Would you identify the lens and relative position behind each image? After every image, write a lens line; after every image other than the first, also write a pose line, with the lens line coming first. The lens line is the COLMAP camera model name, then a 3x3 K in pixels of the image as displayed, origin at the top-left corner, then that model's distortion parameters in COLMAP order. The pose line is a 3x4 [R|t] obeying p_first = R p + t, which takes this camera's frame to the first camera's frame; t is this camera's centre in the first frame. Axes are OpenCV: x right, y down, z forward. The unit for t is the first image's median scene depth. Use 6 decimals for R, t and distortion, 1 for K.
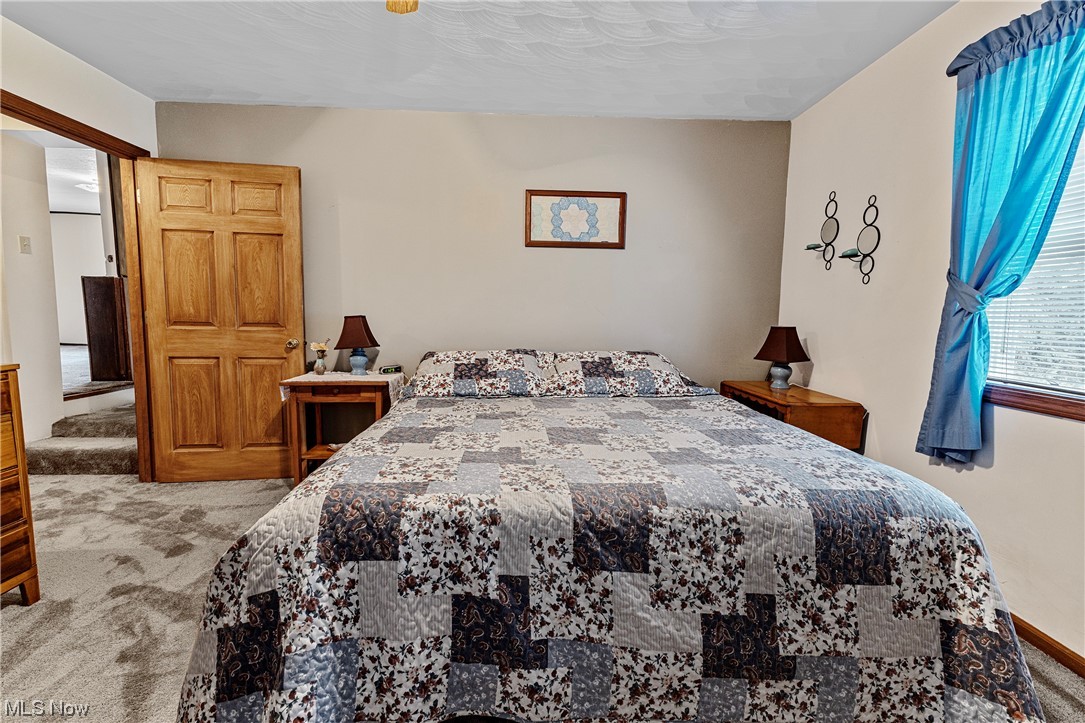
lens RADIAL K [[464.1, 0, 542.5], [0, 464.1, 361.5], [0, 0, 1]] dist [0.008154, -0.000134]
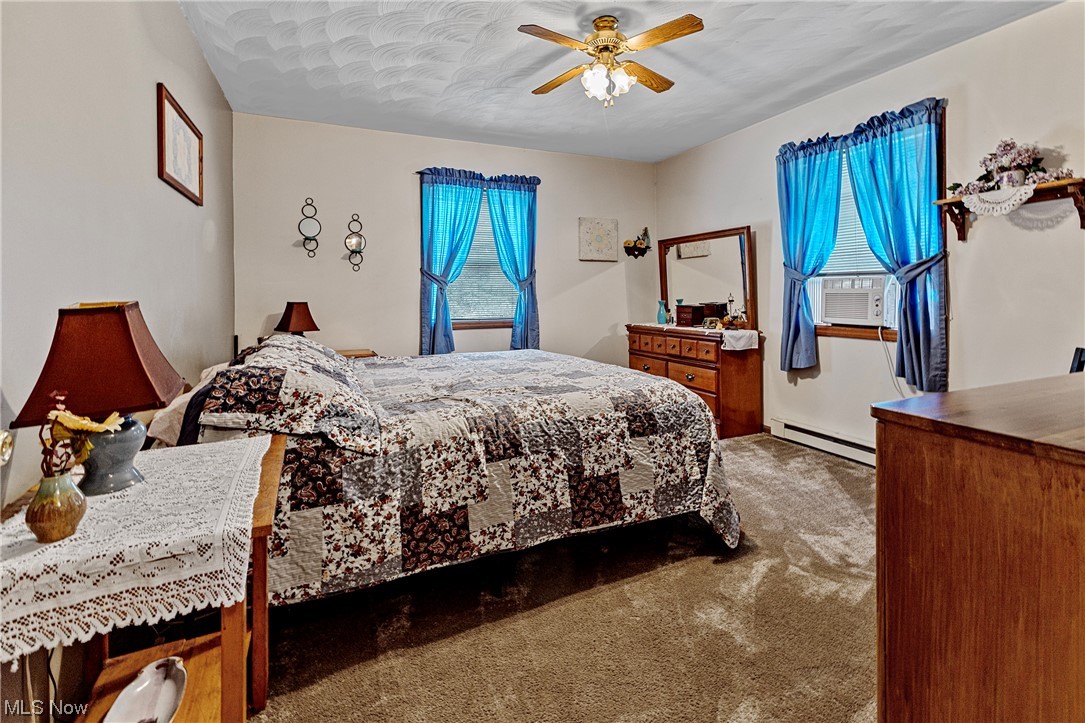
lens RADIAL K [[491.7, 0, 544.9], [0, 491.7, 298.4], [0, 0, 1]] dist [0.015697, 0.000077]
pose [[-0.370584, -0.019583, 0.928593, -0.869721], [0.096244, 0.993586, 0.059363, -0.096894], [-0.923799, 0.111371, -0.366322, 0.879115]]
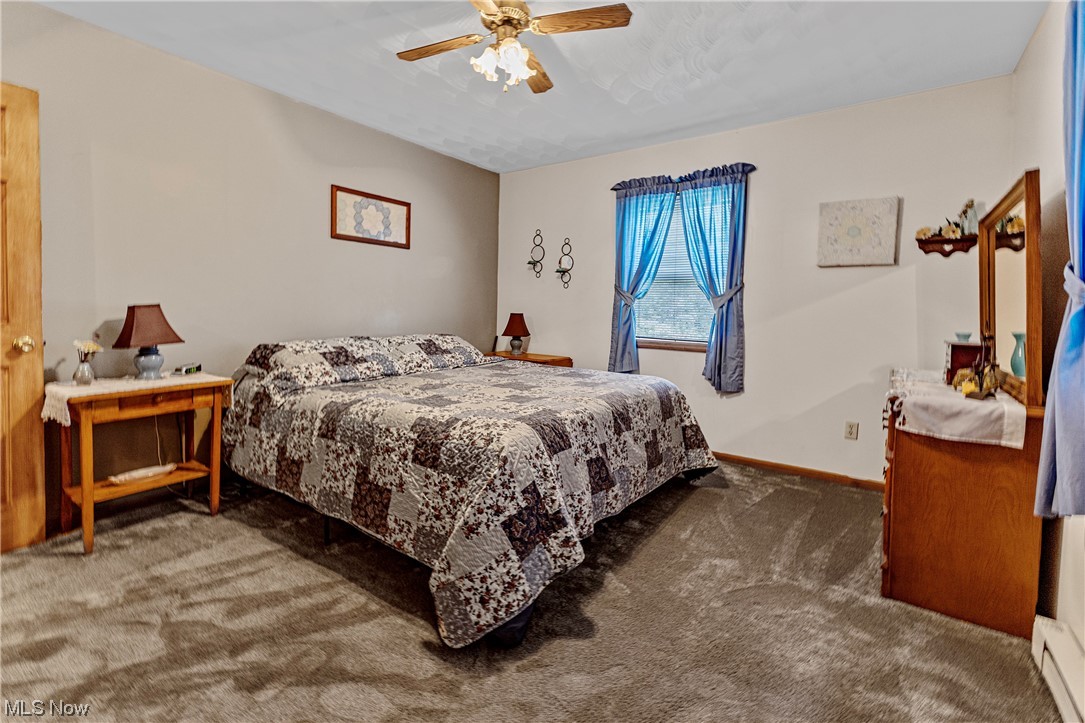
lens RADIAL K [[480.3, 0, 543.4], [0, 480.3, 329.2], [0, 0, 1]] dist [0.009709, 0.000126]
pose [[0.618723, -0.035556, 0.784805, -0.652967], [0.067165, 0.997712, -0.007750, -0.005061], [-0.782733, 0.057507, 0.619695, -0.027401]]
